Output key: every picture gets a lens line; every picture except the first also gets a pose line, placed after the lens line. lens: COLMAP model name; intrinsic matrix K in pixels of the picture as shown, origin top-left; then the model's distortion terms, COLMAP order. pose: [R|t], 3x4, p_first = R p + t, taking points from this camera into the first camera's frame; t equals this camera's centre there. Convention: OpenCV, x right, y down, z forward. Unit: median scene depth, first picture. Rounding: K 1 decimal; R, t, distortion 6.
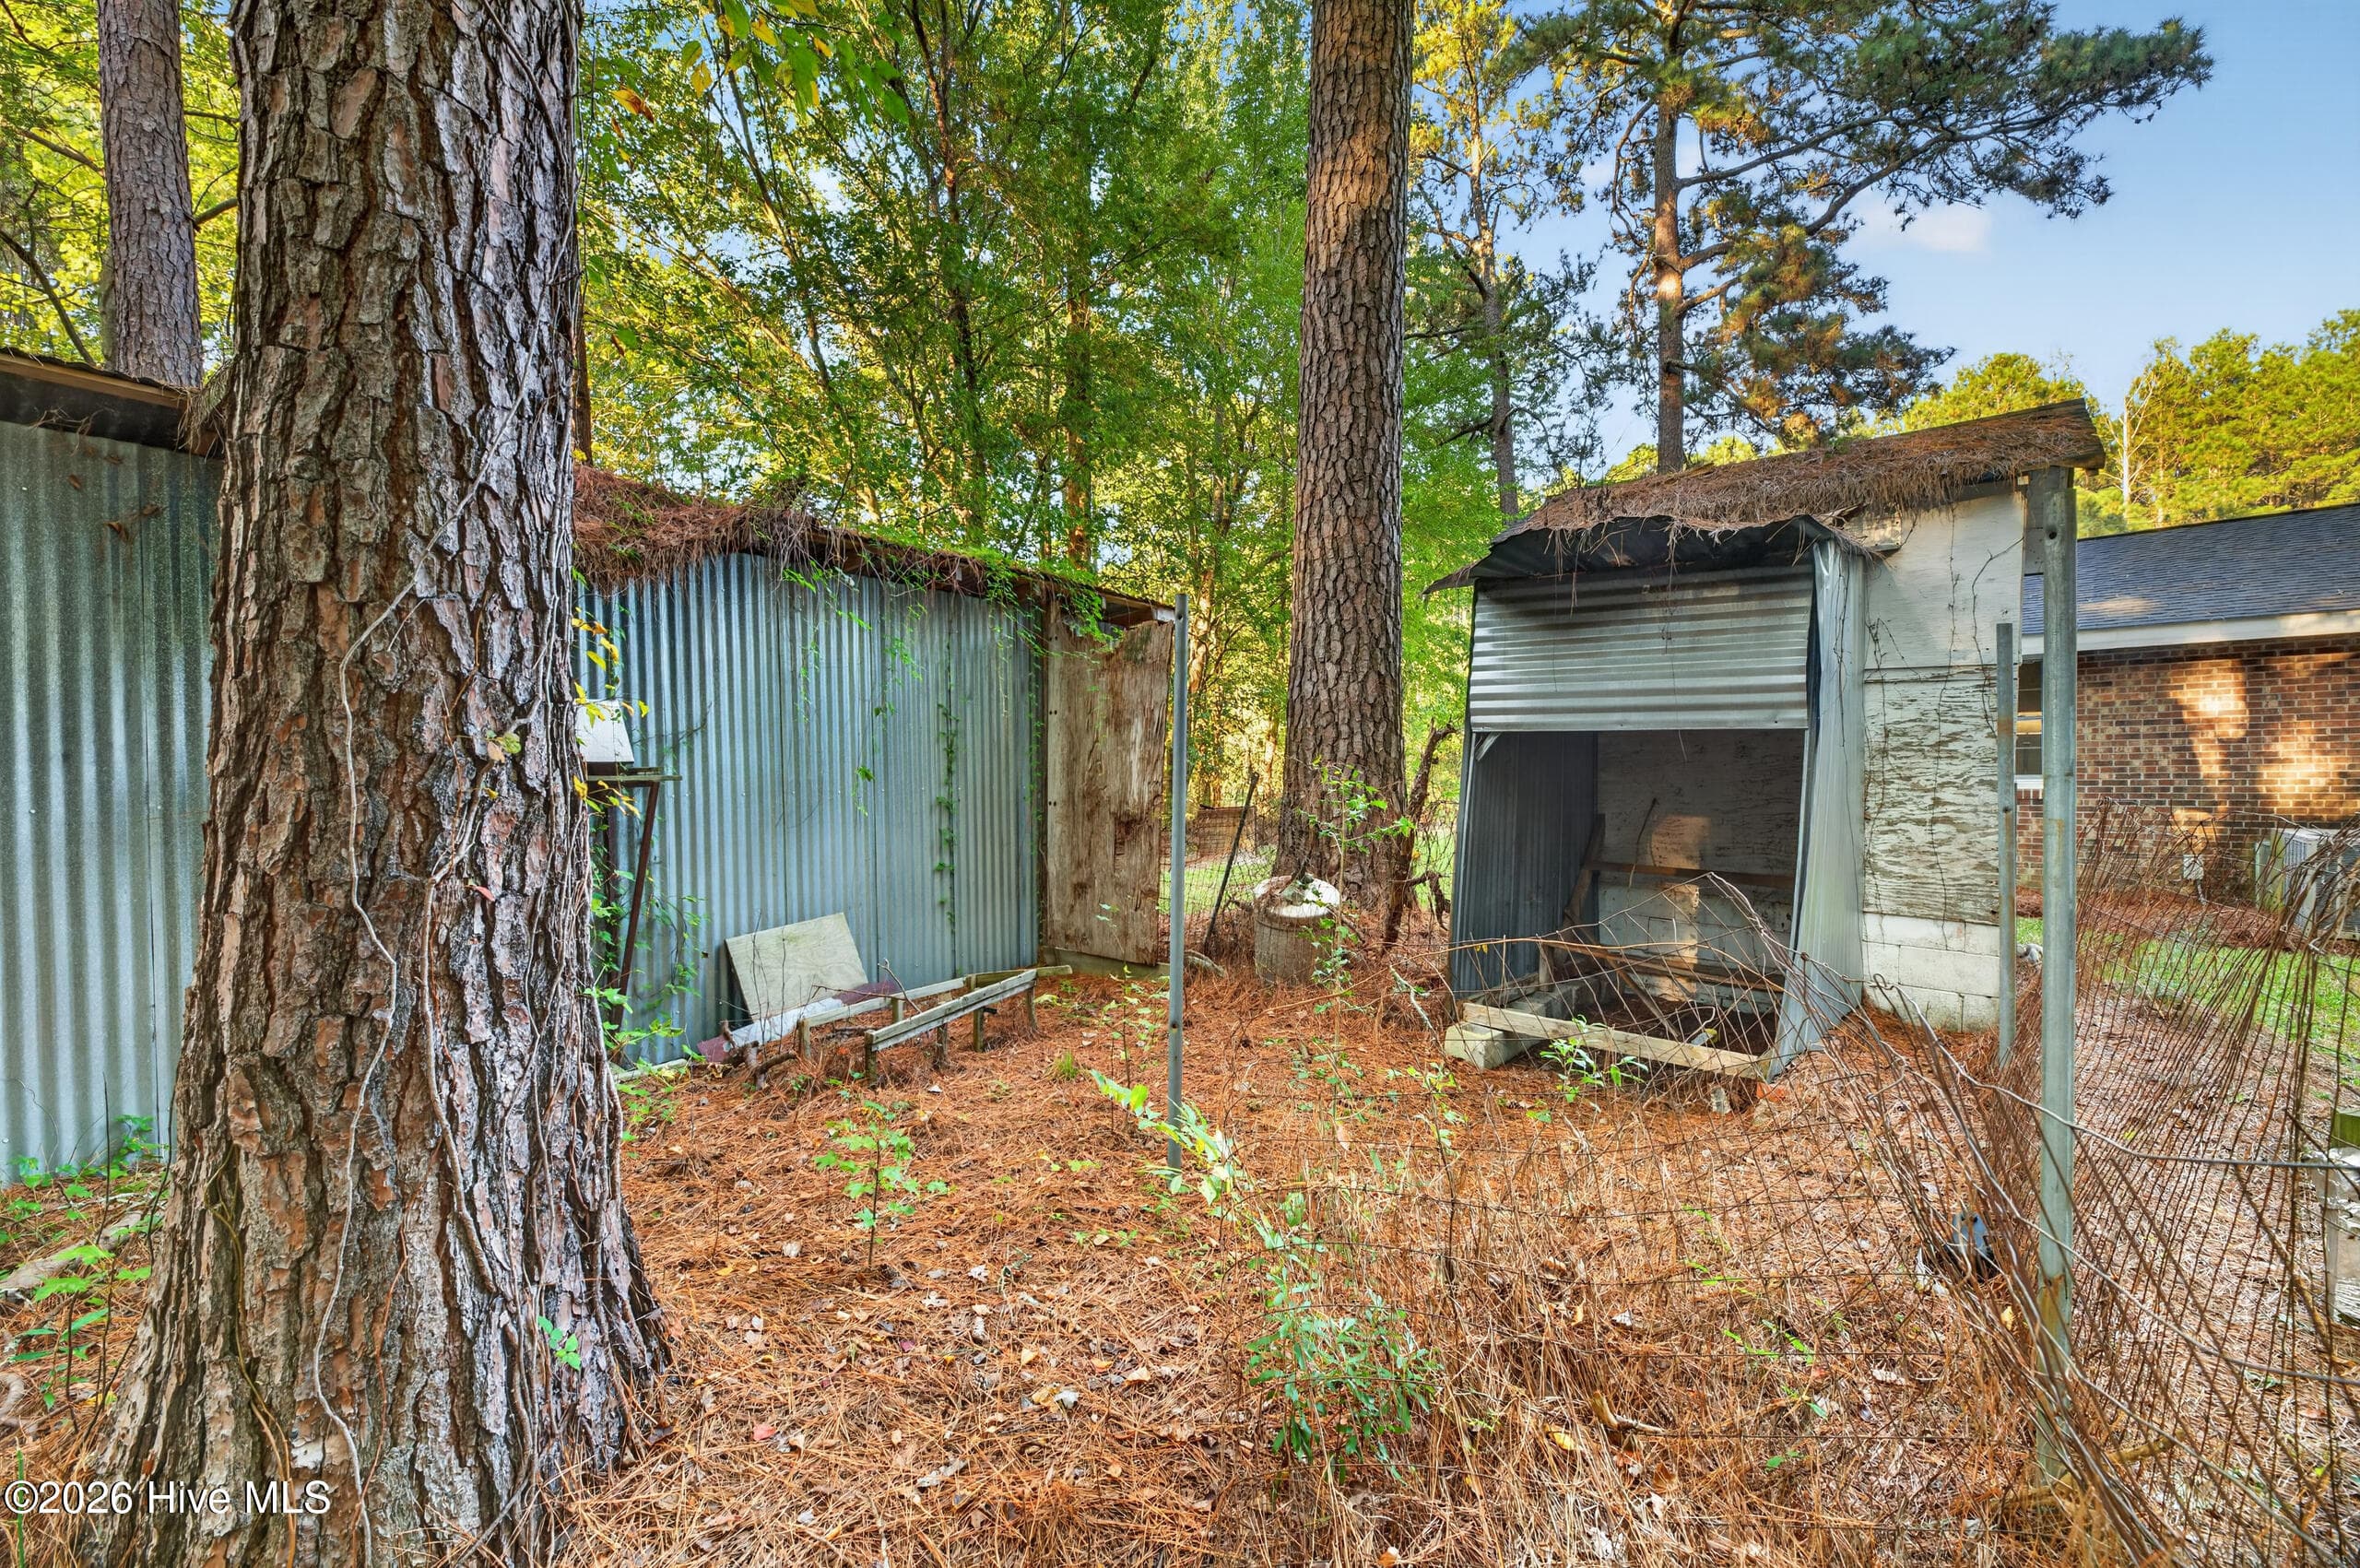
lens RADIAL K [[952.3, 0, 1203.6], [0, 952.3, 775.1], [0, 0, 1]] dist [-0.001265, -0.000379]
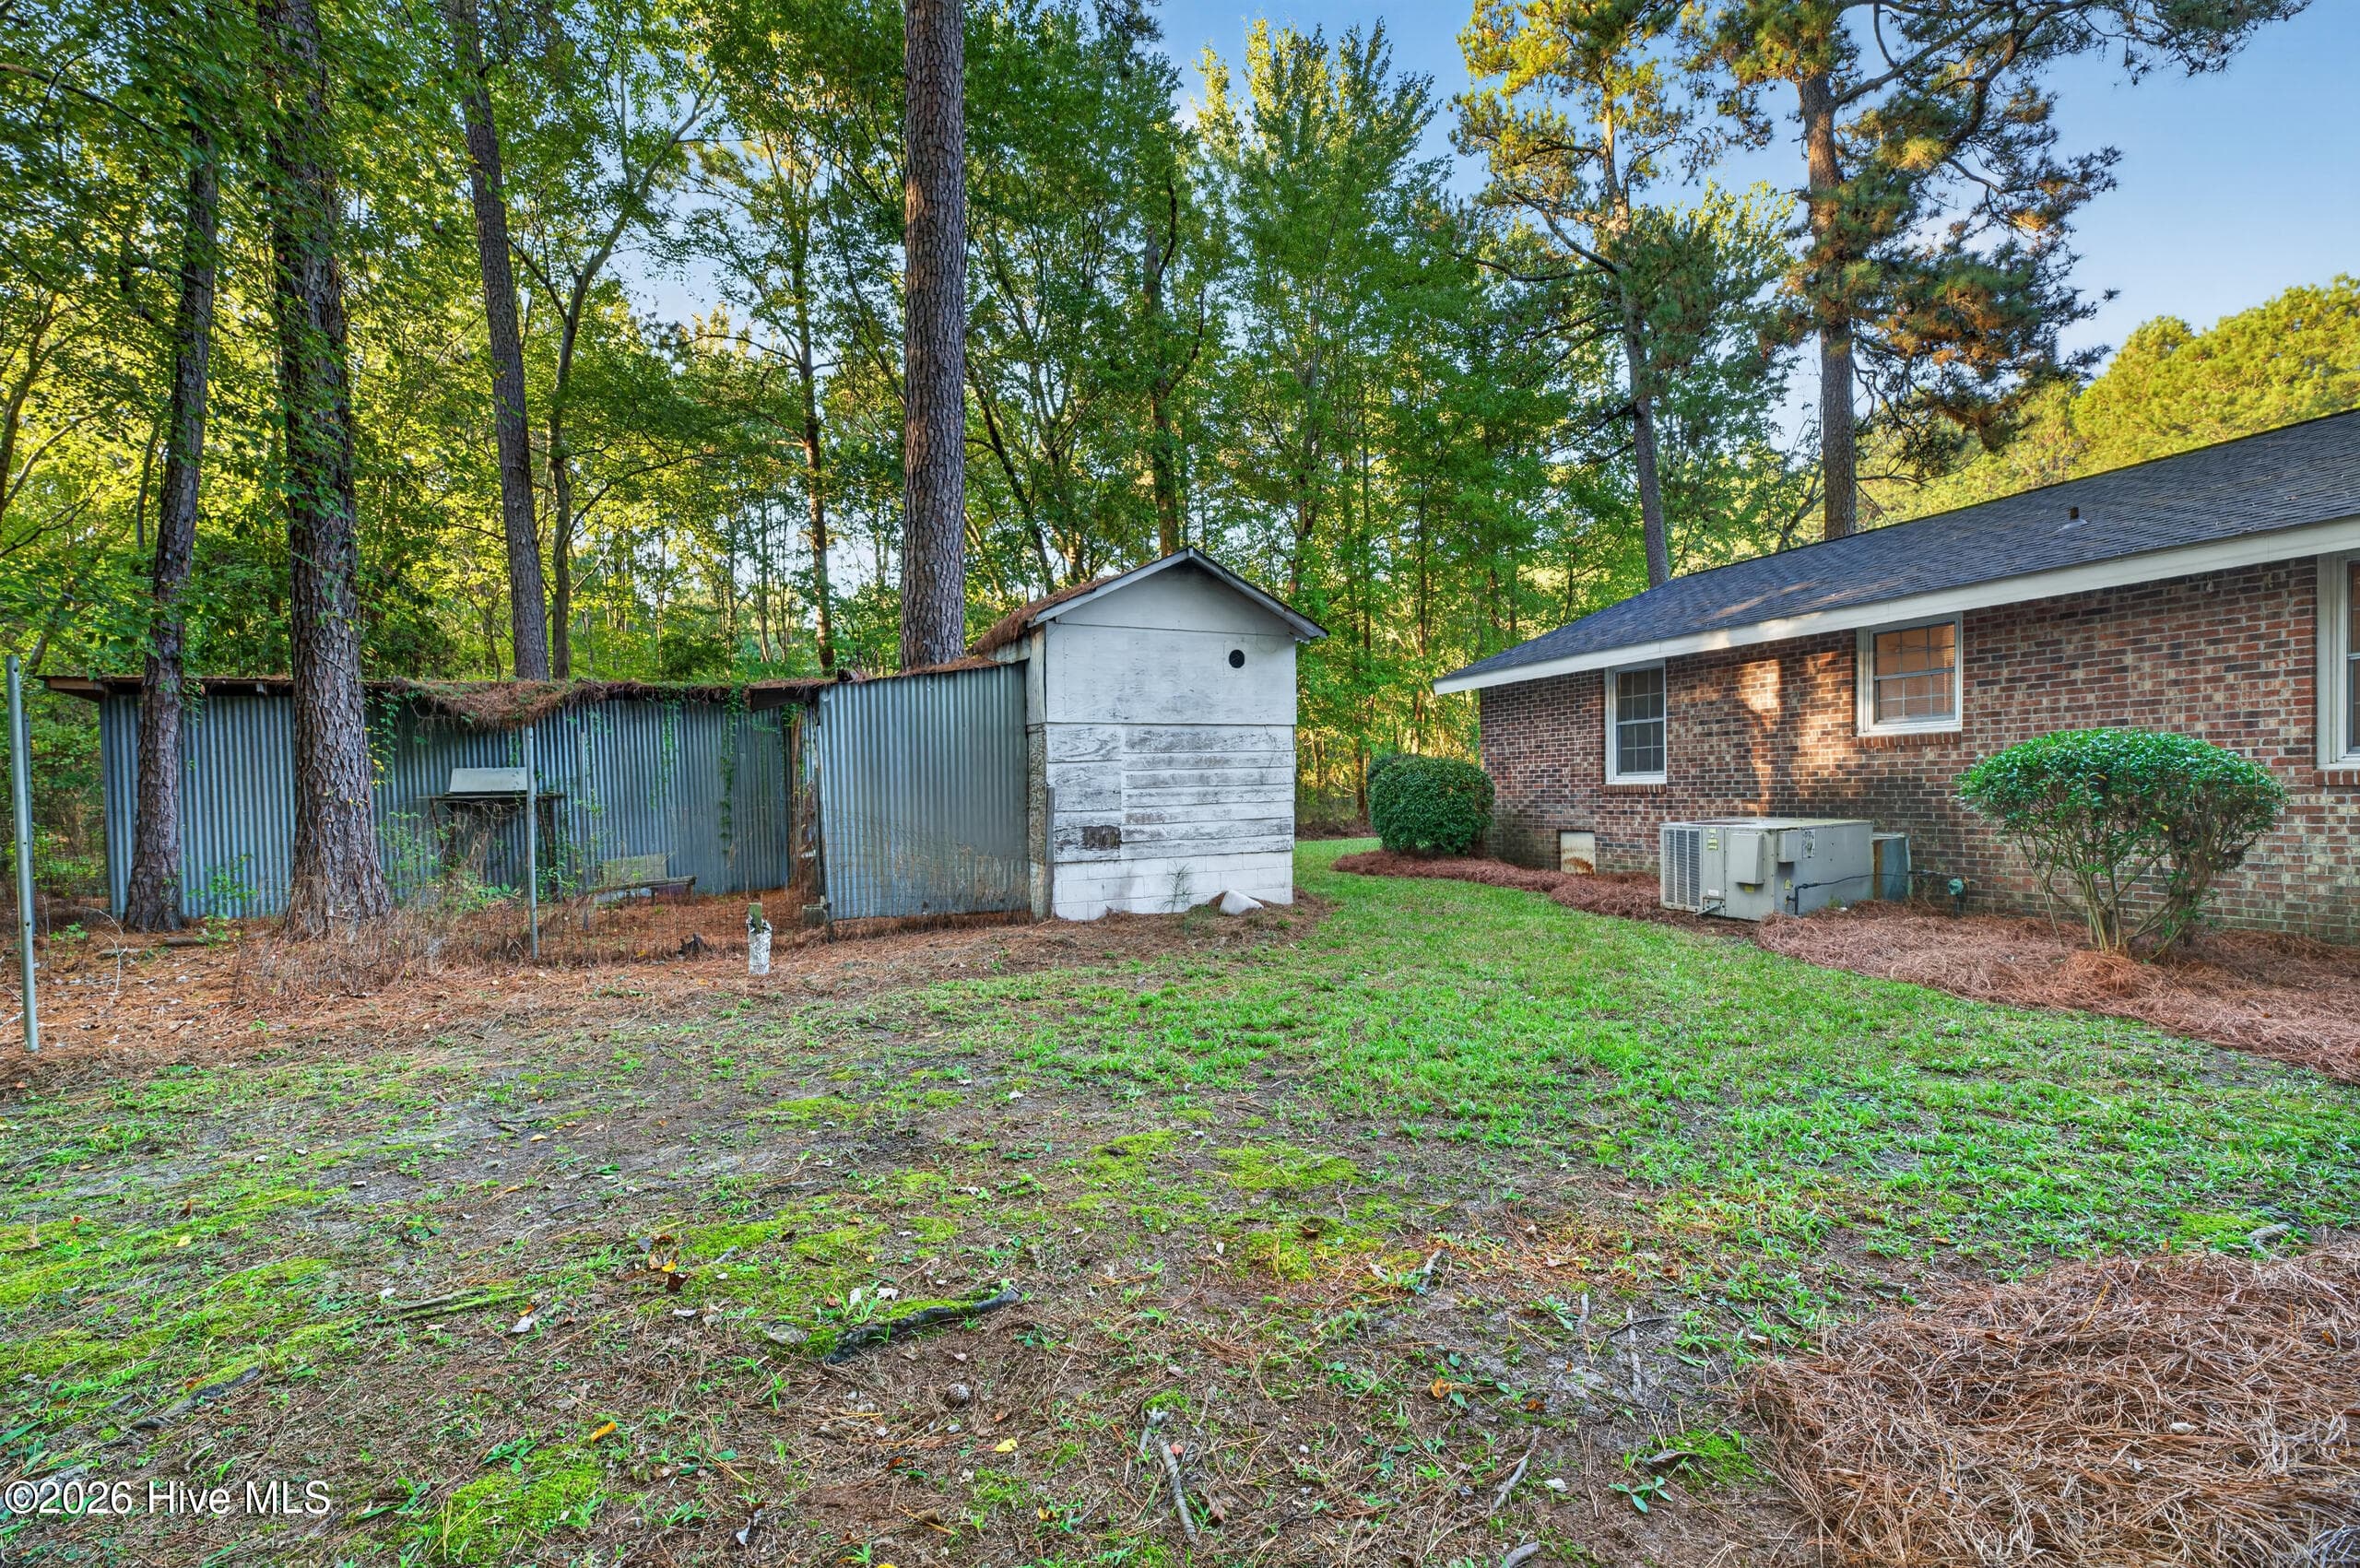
lens RADIAL K [[952.3, 0, 1158.5], [0, 952.3, 807.6], [0, 0, 1]] dist [-0.001265, -0.000379]
pose [[0.894094, -0.006814, -0.447828, 0.887665], [0.020926, 0.999428, 0.026573, 0.000965], [0.447391, -0.033130, 0.893725, -0.261529]]
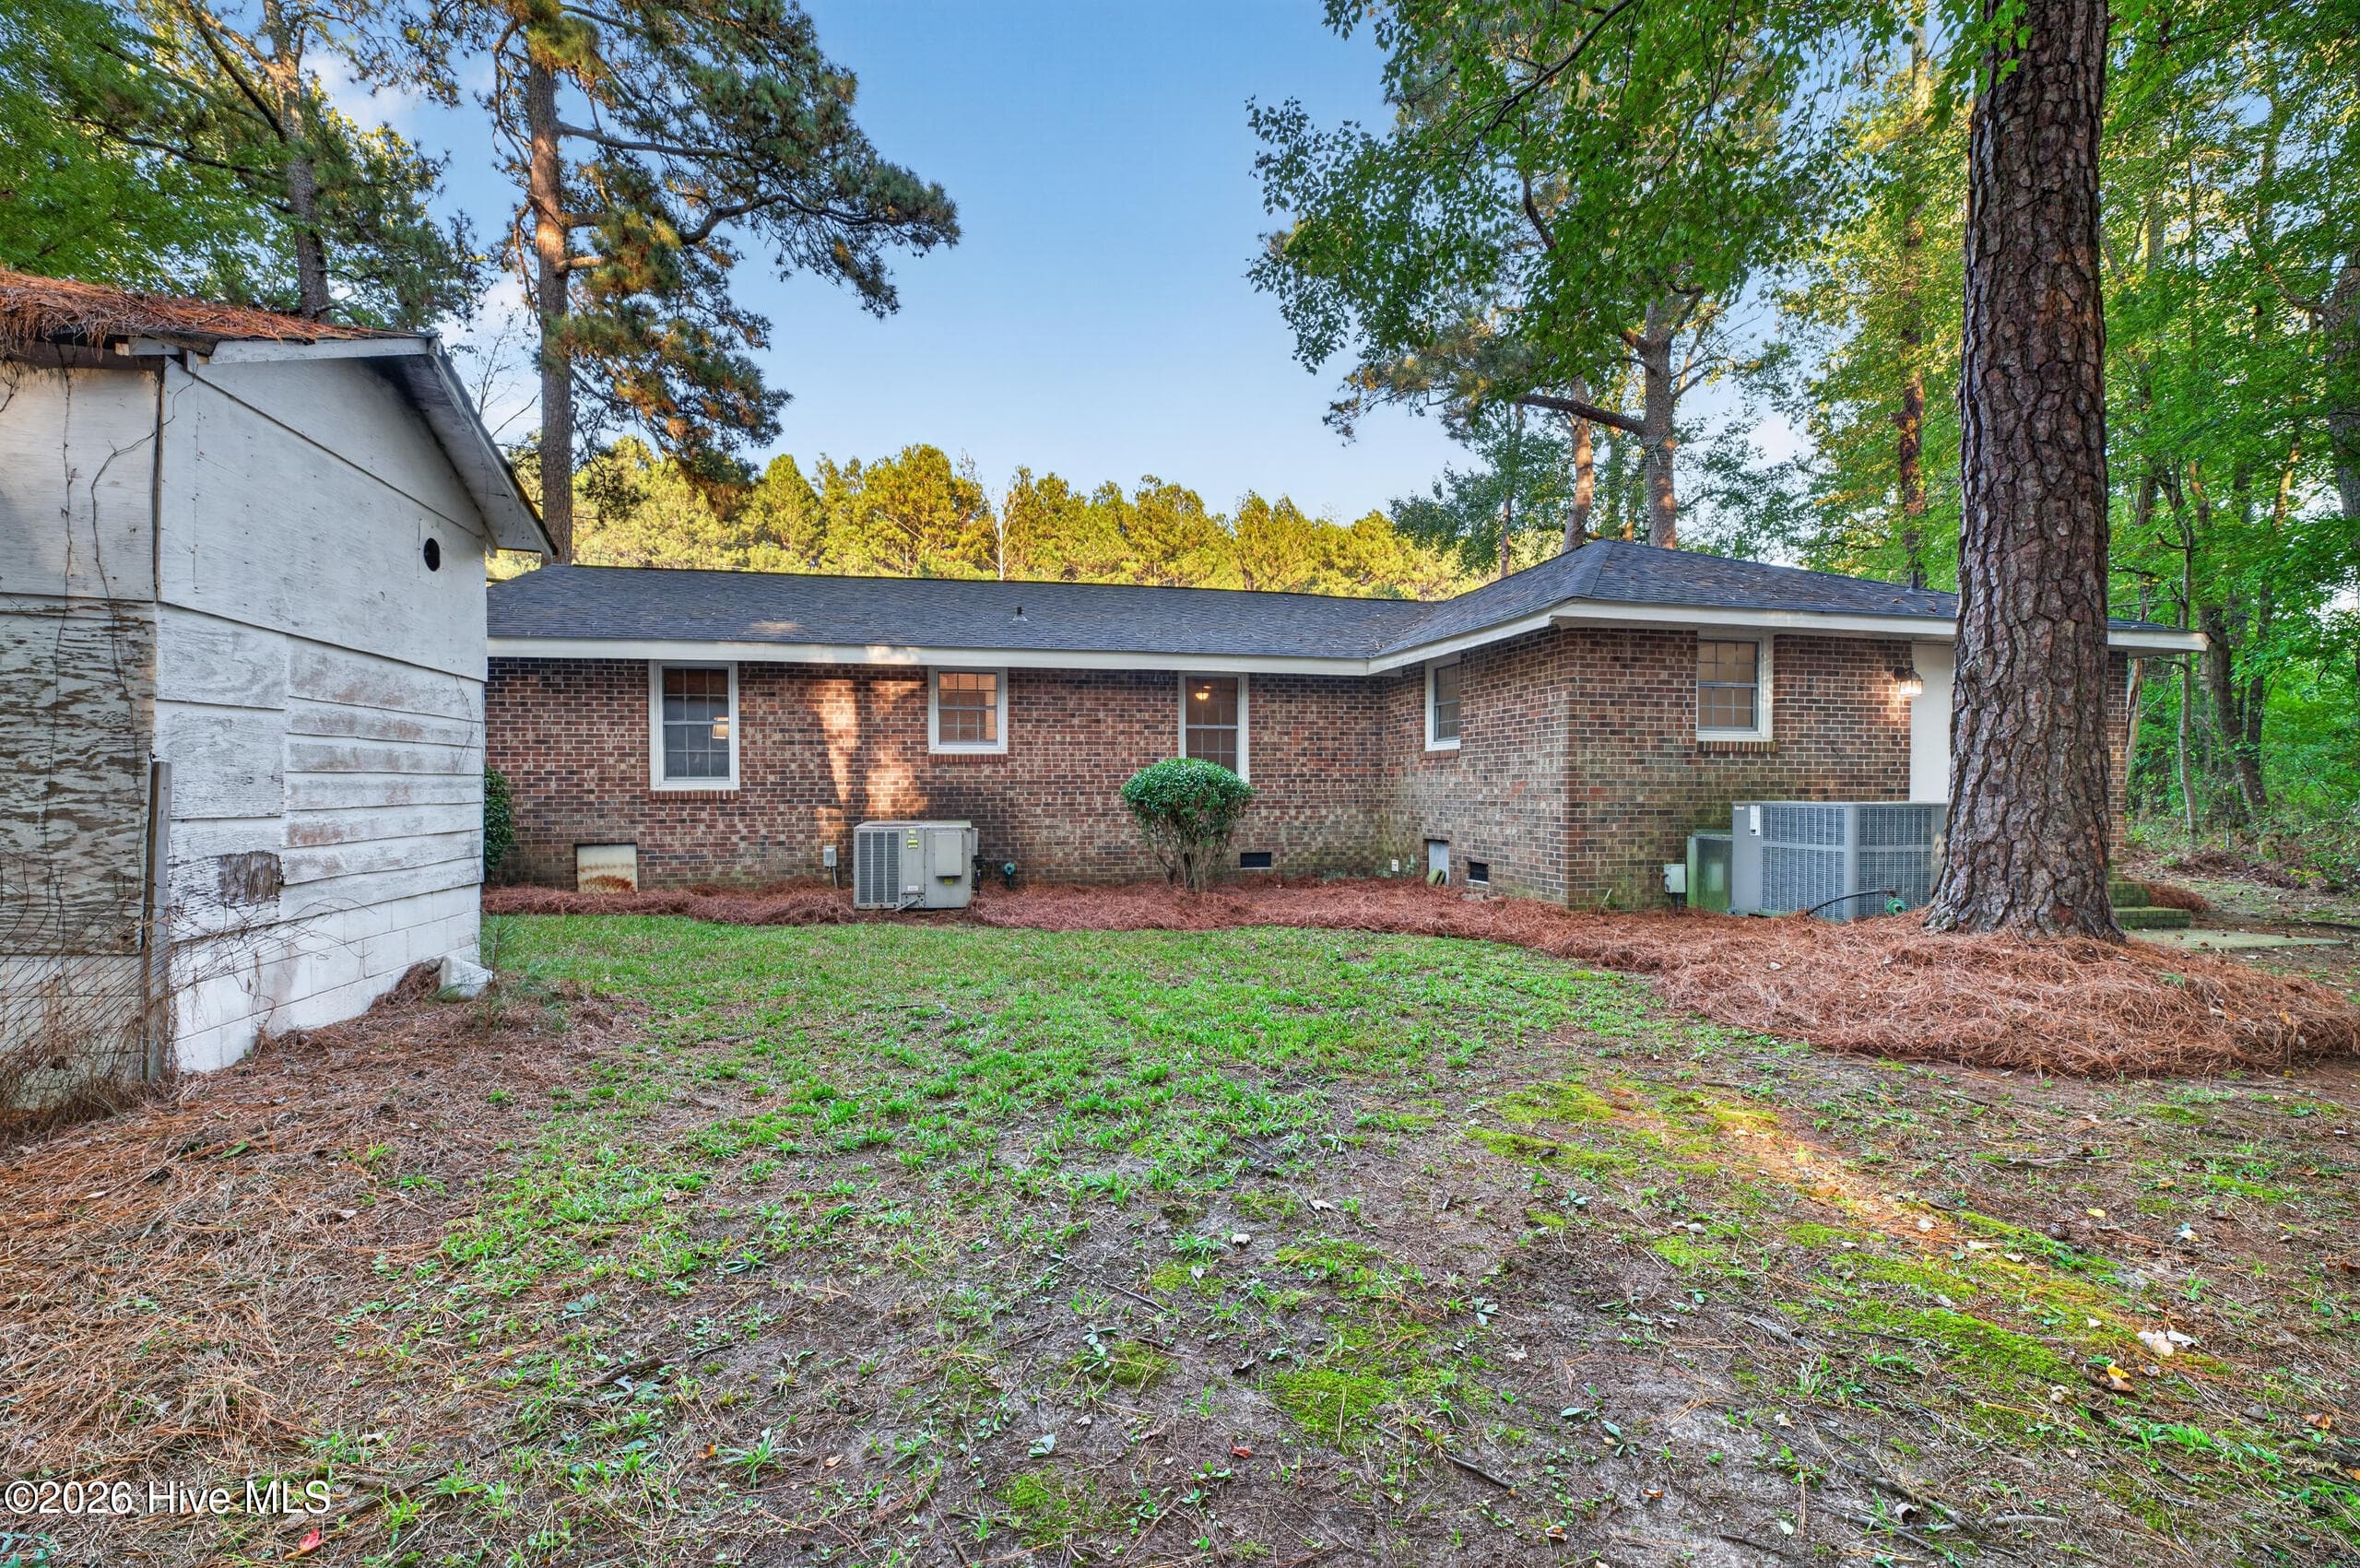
lens RADIAL K [[952.3, 0, 1177.6], [0, 952.3, 799.4], [0, 0, 1]] dist [-0.001265, -0.000379]
pose [[0.602016, -0.005802, 0.798463, 0.347987], [-0.004078, 0.999938, 0.010340, 0.012601], [-0.798473, -0.009481, 0.601955, -0.043514]]
